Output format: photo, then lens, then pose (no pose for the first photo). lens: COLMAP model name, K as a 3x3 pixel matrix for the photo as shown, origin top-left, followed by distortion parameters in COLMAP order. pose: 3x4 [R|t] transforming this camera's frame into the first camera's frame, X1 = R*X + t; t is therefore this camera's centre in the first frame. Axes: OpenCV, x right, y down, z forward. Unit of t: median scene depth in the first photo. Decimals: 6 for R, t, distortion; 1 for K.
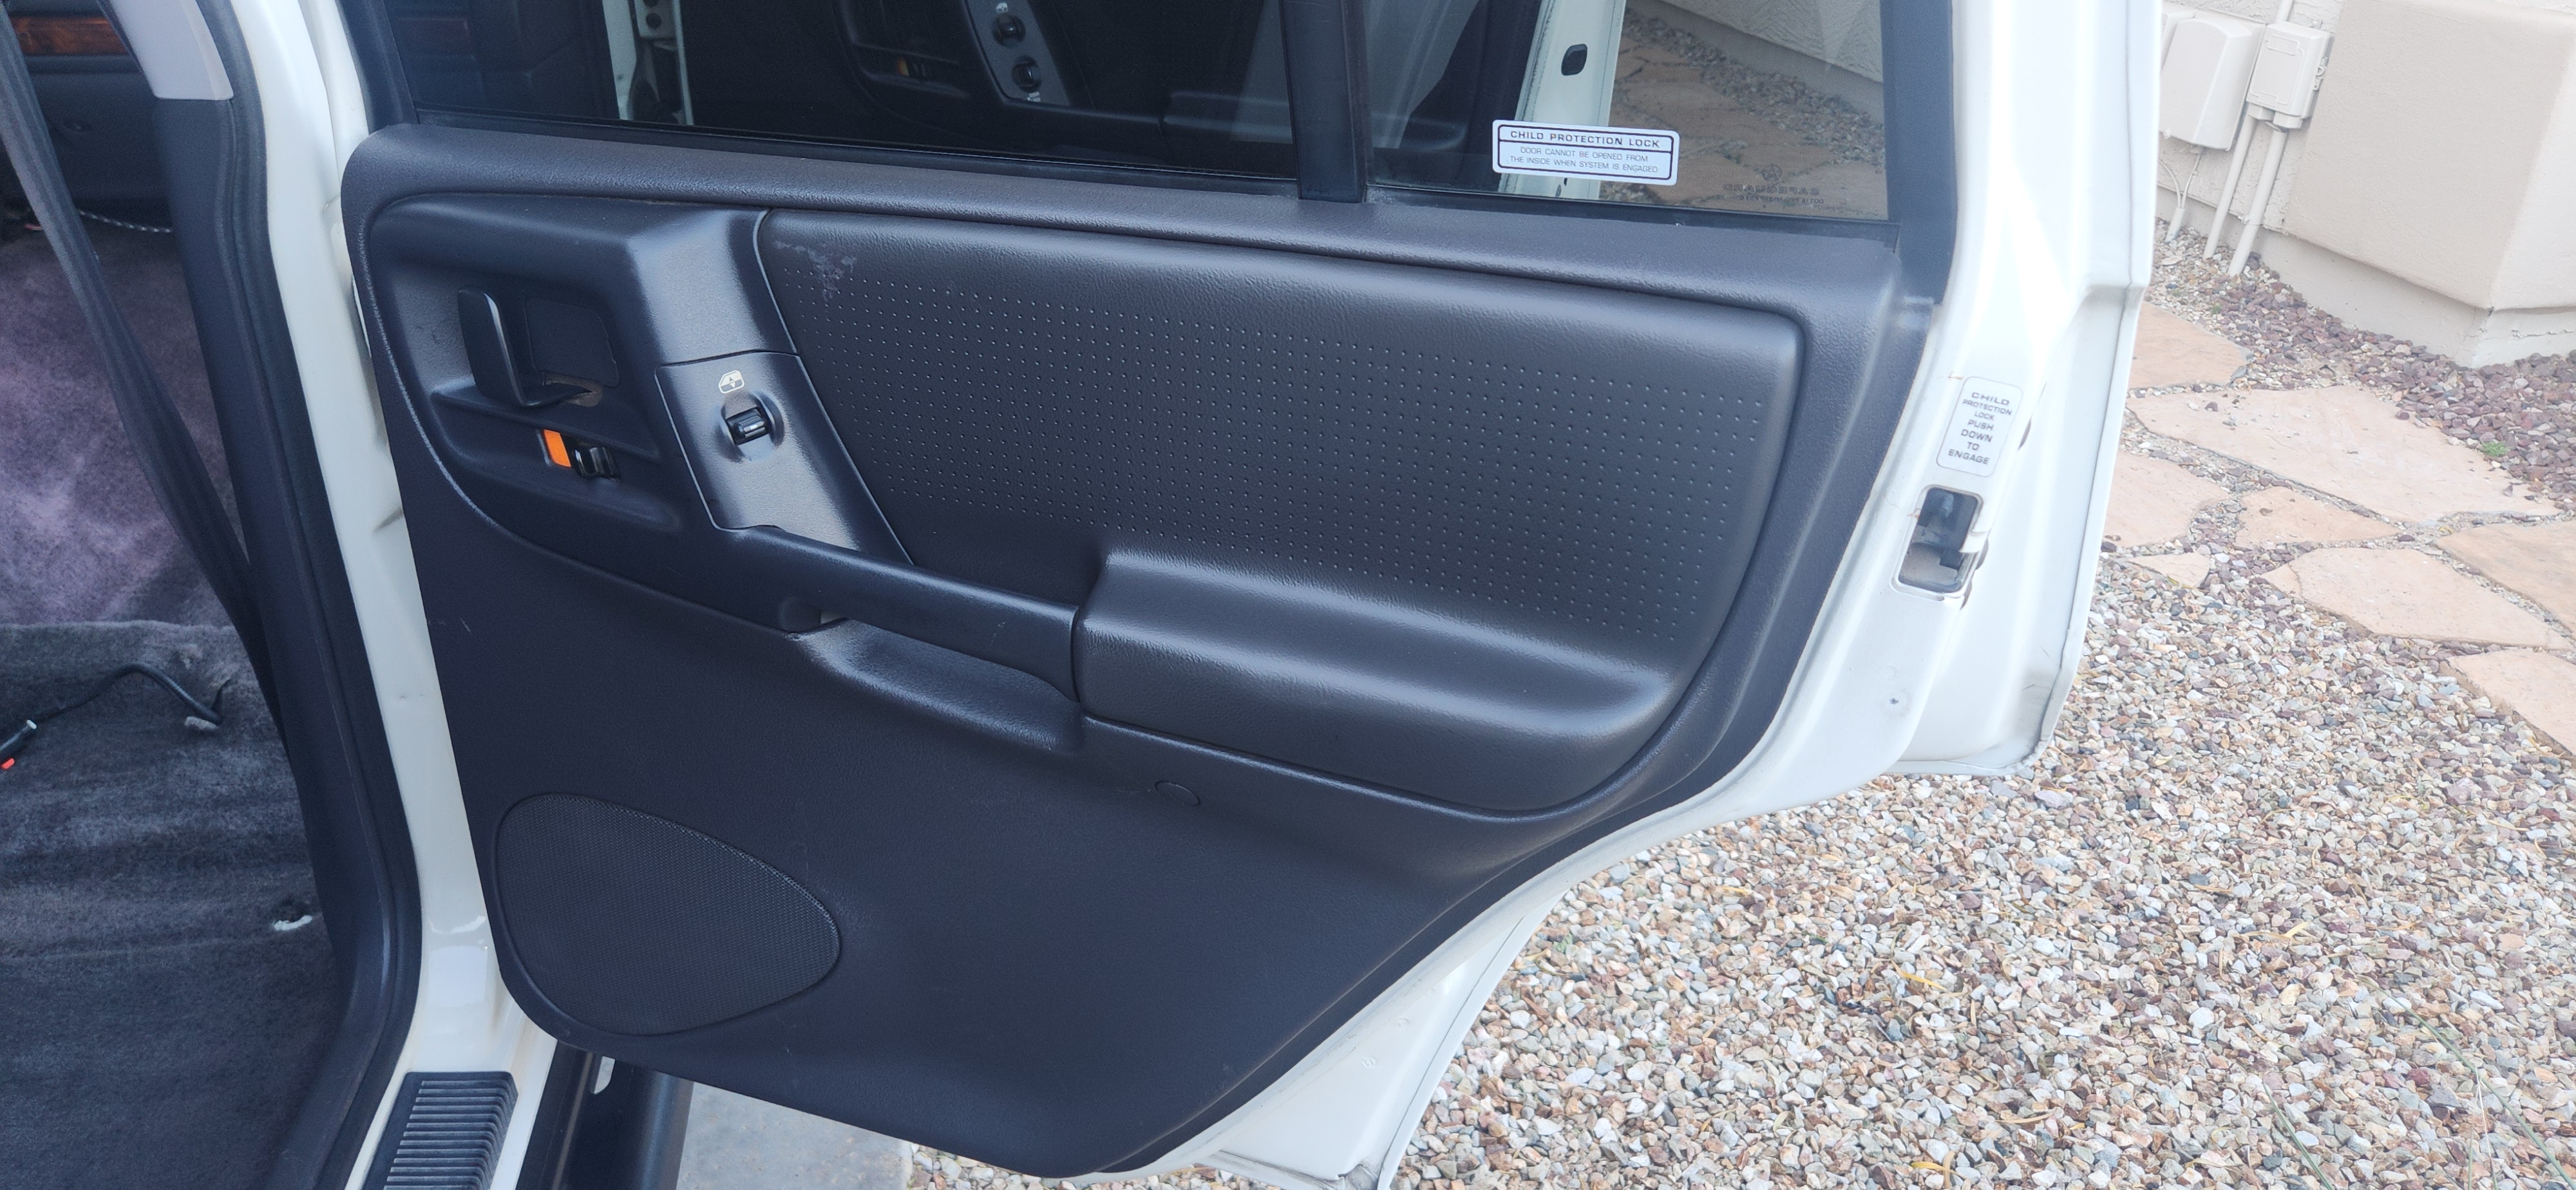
lens RADIAL K [[1664.5, 0, 1288.0], [0, 1664.5, 595.0], [0, 0, 1]] dist [-0.007164, -0.001590]
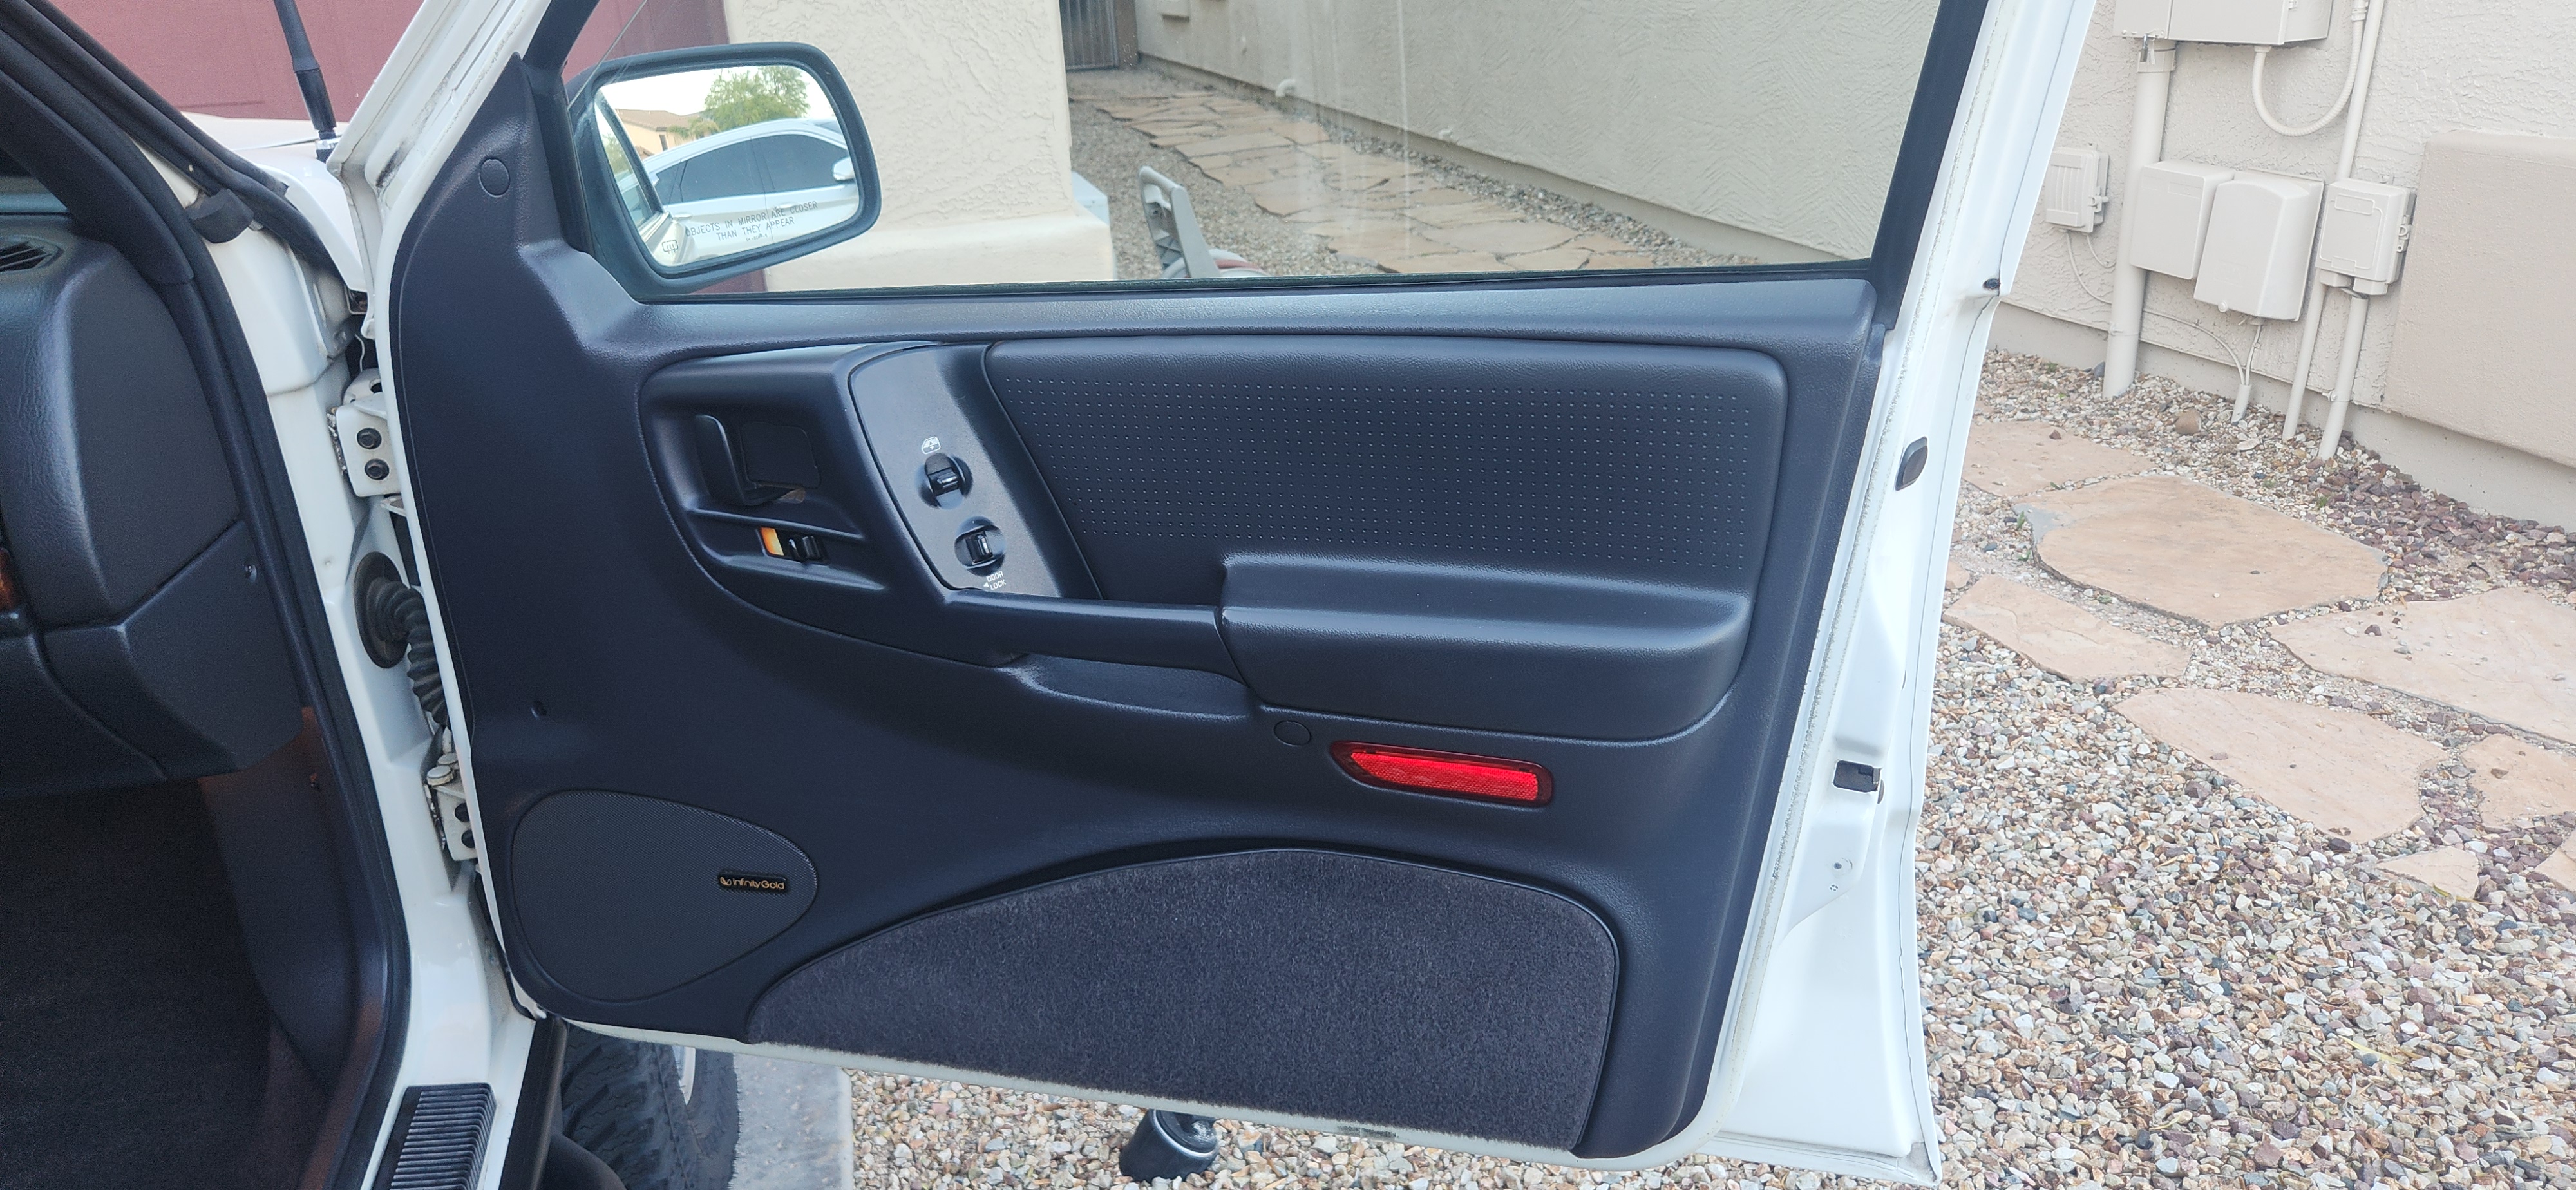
lens RADIAL K [[1652.3, 0, 1283.8], [0, 1652.3, 638.1], [0, 0, 1]] dist [0.002352, -0.027876]
pose [[0.995505, -0.088541, 0.033611, -0.029031], [0.090967, 0.992695, -0.079259, -0.090278], [-0.026348, 0.081960, 0.996287, 0.166180]]
